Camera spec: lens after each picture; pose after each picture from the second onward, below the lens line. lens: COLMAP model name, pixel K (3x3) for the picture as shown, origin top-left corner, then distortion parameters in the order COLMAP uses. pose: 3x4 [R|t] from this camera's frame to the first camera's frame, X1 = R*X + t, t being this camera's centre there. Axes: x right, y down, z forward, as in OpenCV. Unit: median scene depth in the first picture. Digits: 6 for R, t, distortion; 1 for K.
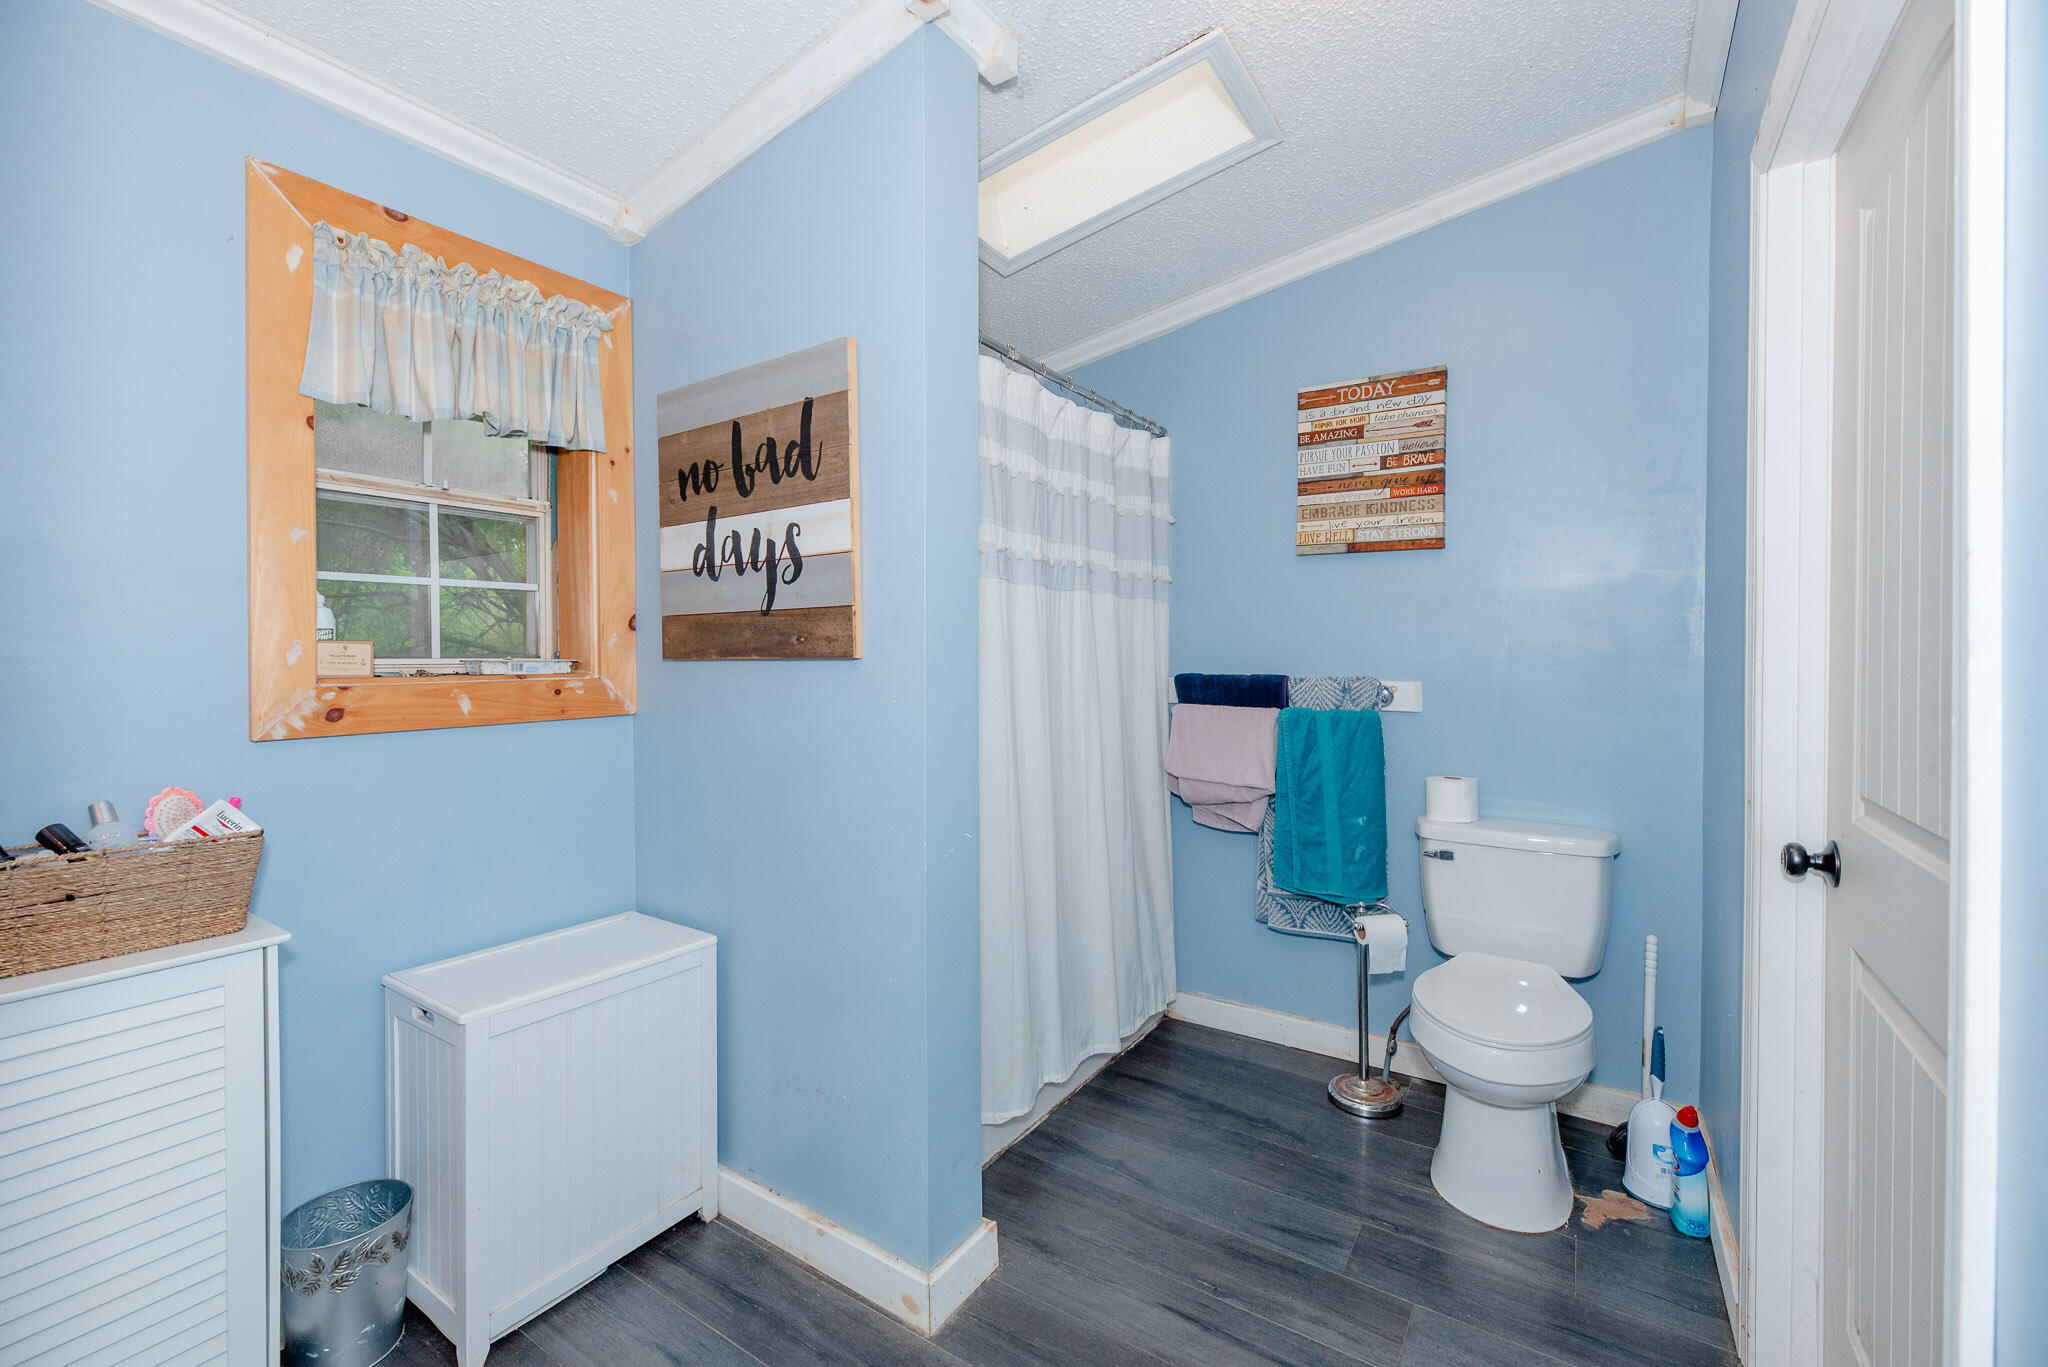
lens RADIAL K [[863.9, 0, 1016.3], [0, 863.9, 667.4], [0, 0, 1]] dist [-0.000590, -0.001409]
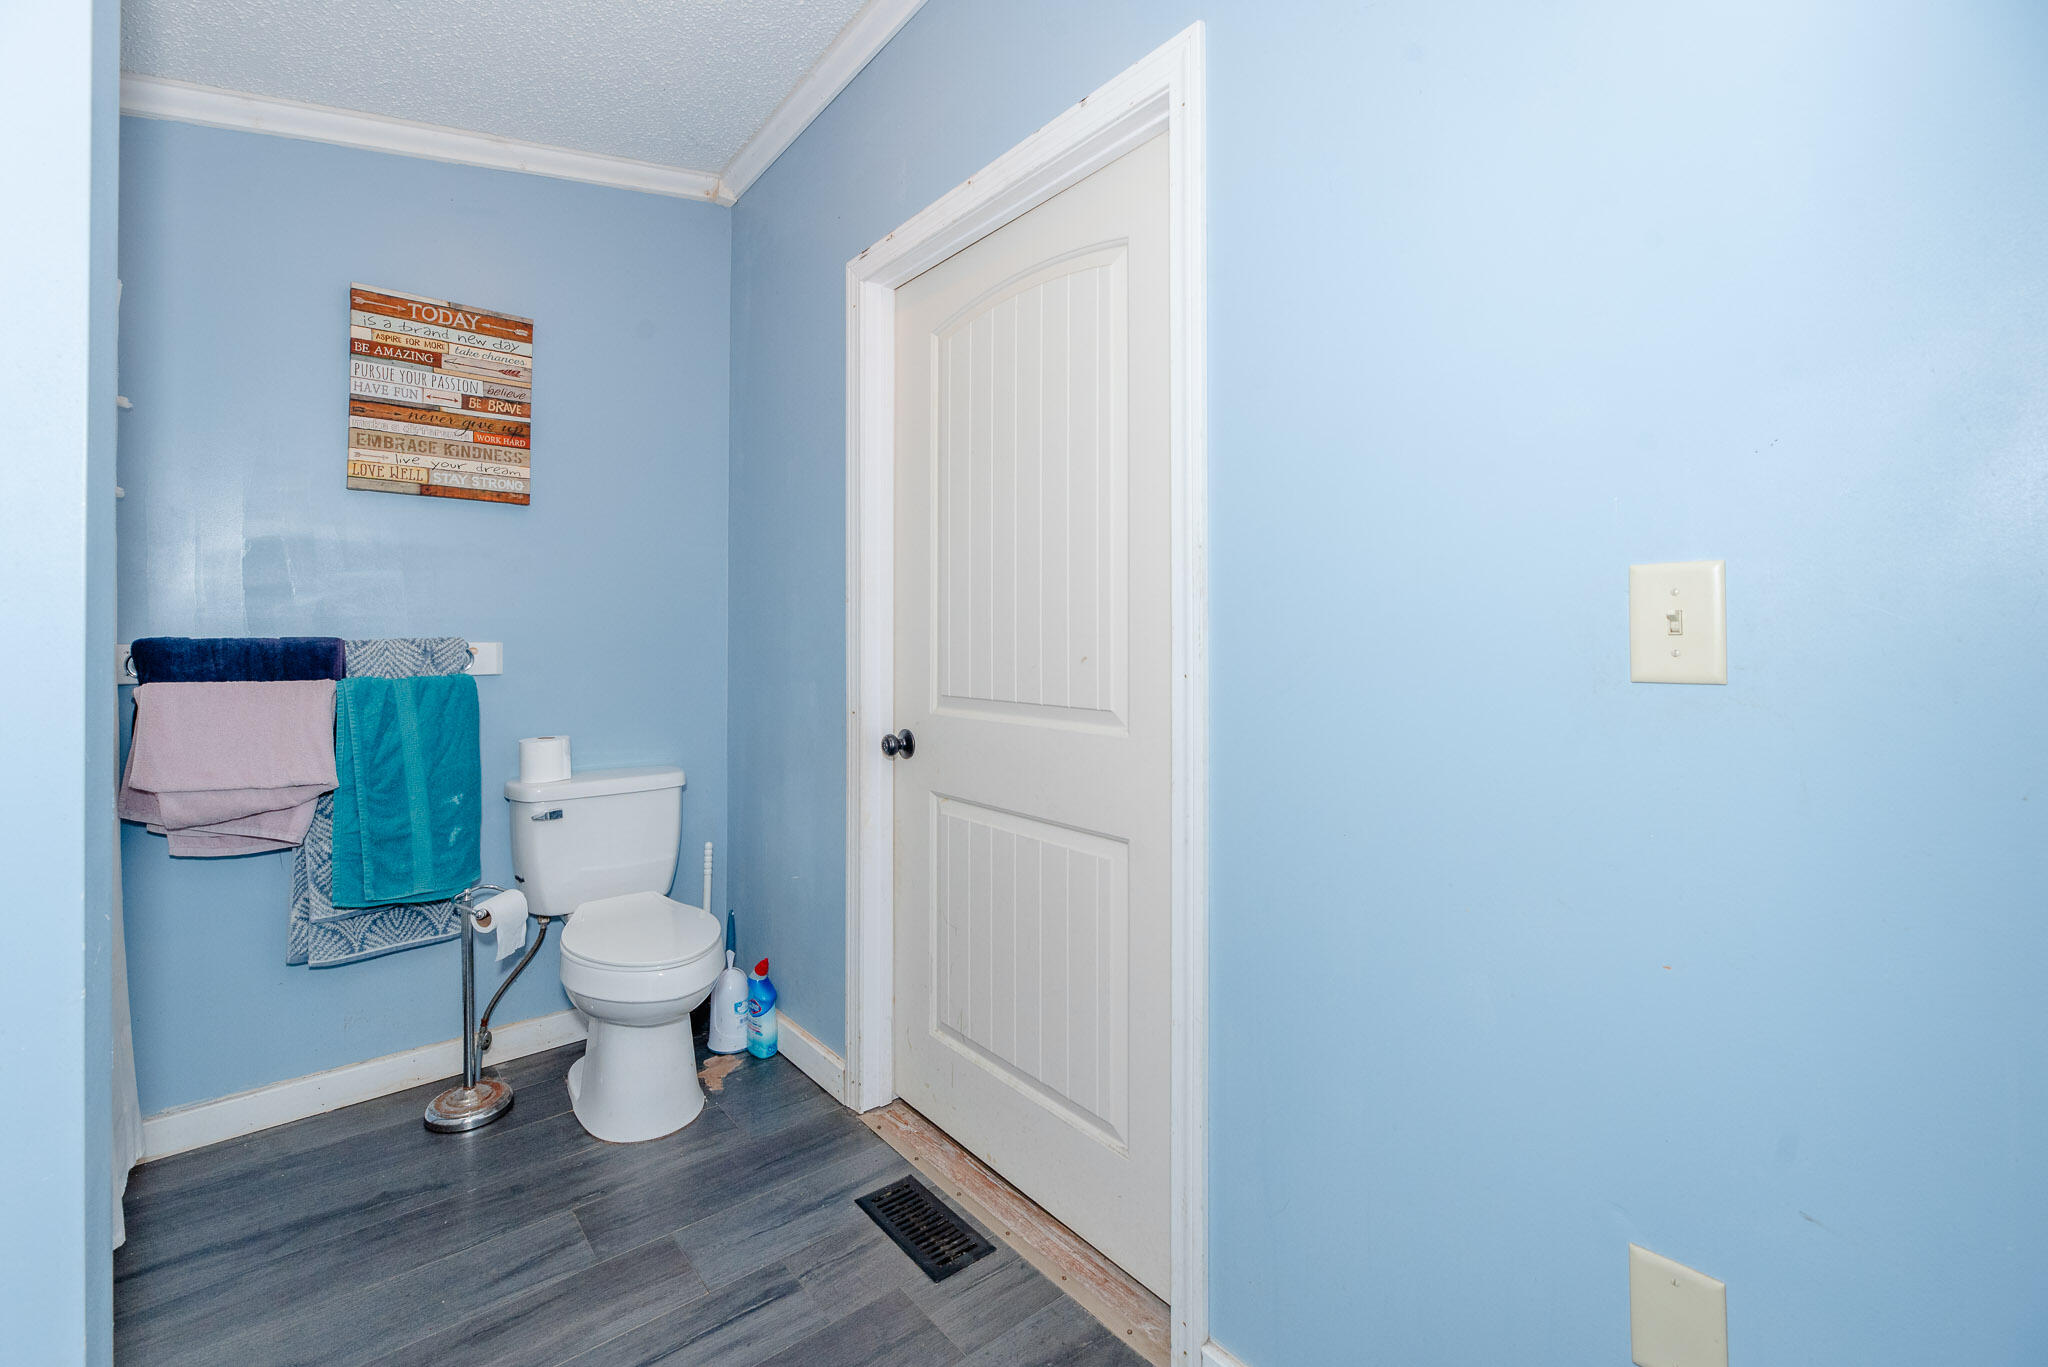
lens RADIAL K [[863.9, 0, 963.8], [0, 863.9, 633.5], [0, 0, 1]] dist [-0.000590, -0.001409]
pose [[0.314031, -0.003210, 0.949407, -0.276322], [0.017065, 0.999852, -0.002264, 0.018152], [-0.949259, 0.016913, 0.314040, 0.222521]]
